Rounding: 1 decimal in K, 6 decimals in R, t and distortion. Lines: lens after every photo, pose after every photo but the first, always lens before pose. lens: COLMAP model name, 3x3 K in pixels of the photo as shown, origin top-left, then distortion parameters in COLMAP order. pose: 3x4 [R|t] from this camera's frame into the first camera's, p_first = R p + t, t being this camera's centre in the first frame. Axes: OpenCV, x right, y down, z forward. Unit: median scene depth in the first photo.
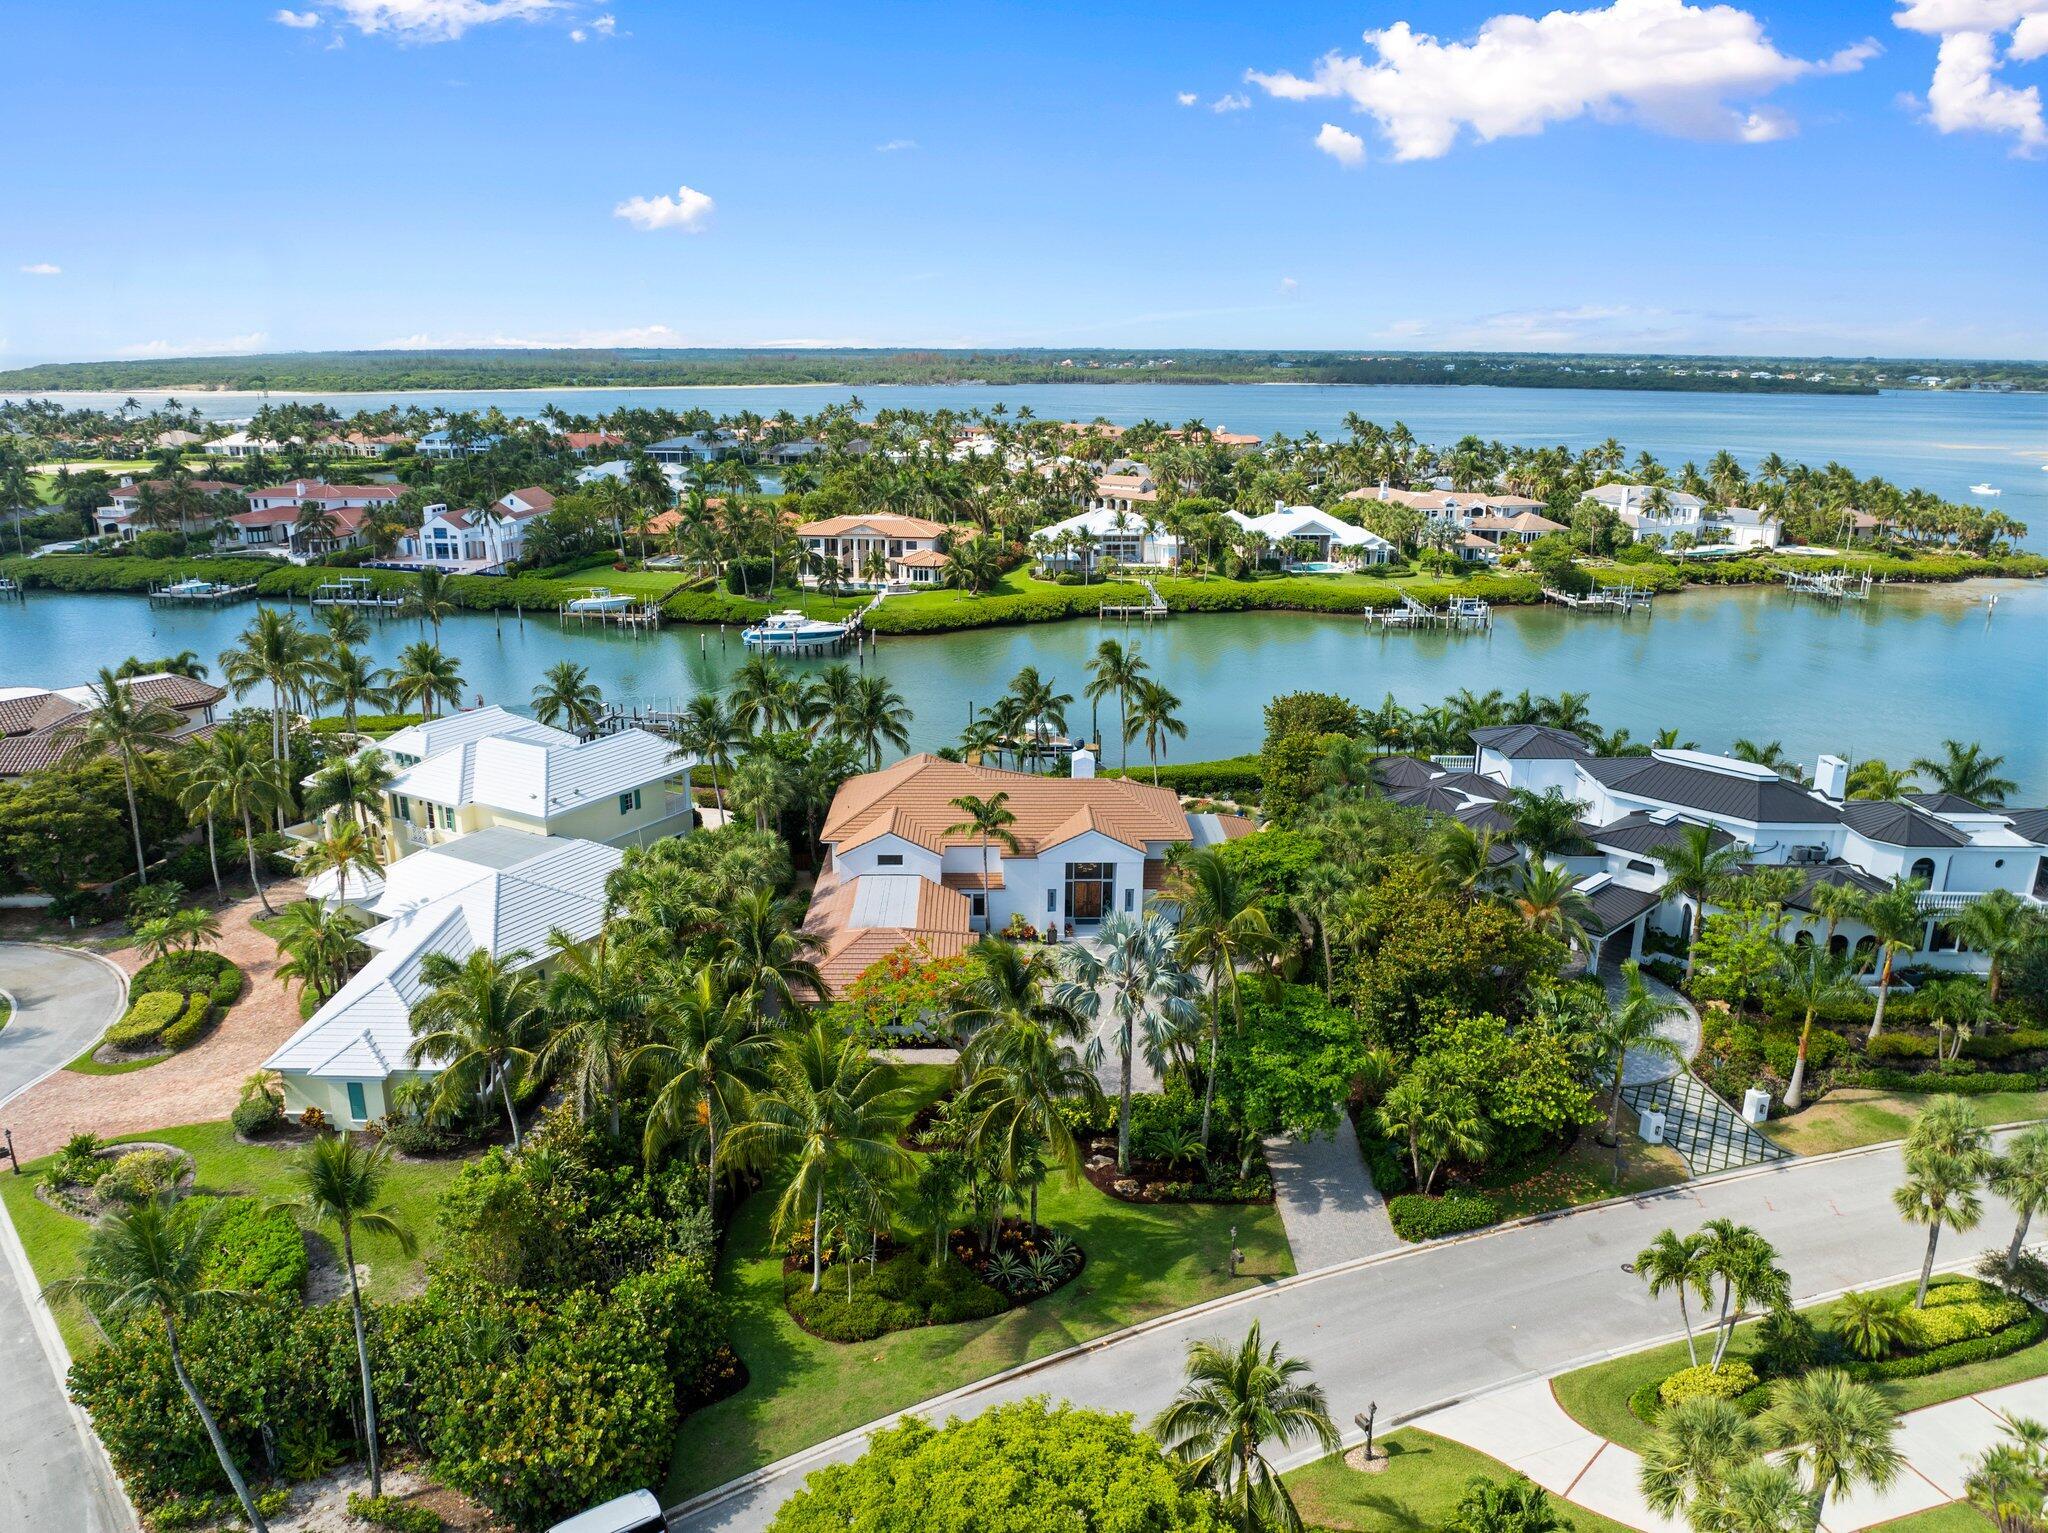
lens RADIAL K [[1428.8, 0, 1017.7], [0, 1428.8, 769.4], [0, 0, 1]] dist [-0.028394, -0.011216]
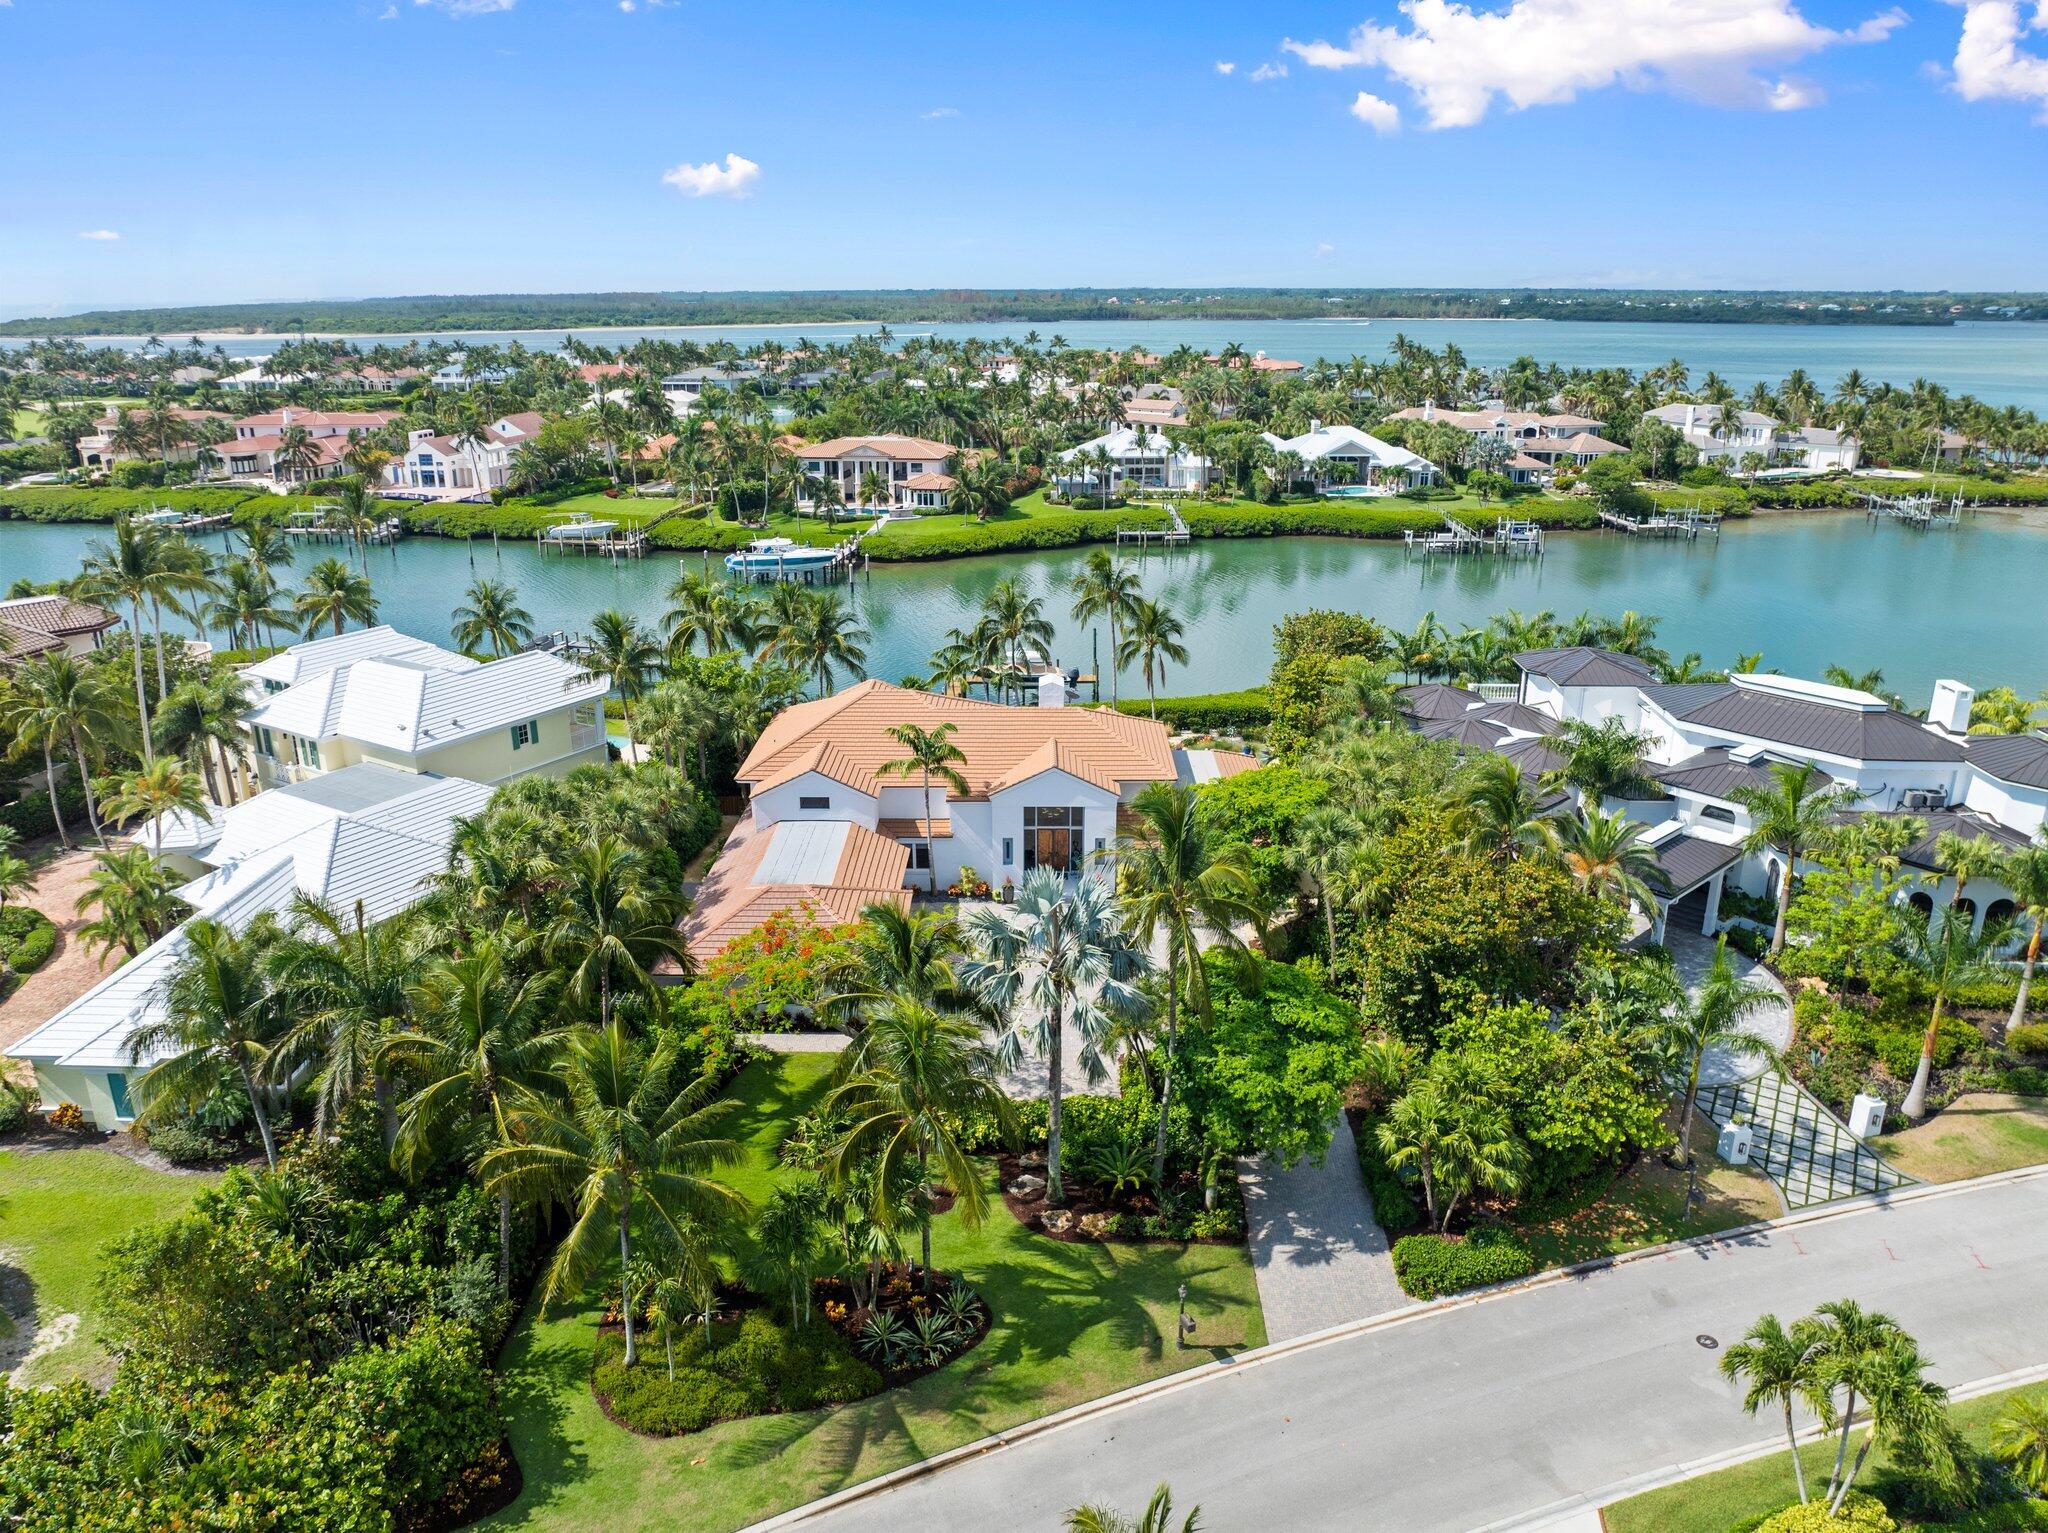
lens RADIAL K [[1431.9, 0, 1019.5], [0, 1431.9, 767.1], [0, 0, 1]] dist [-0.040183, 0.007771]
pose [[0.999510, 0.001860, -0.031261, 0.051737], [-0.000723, 0.999339, 0.036349, 0.010453], [0.031308, -0.036308, 0.998850, 0.145768]]
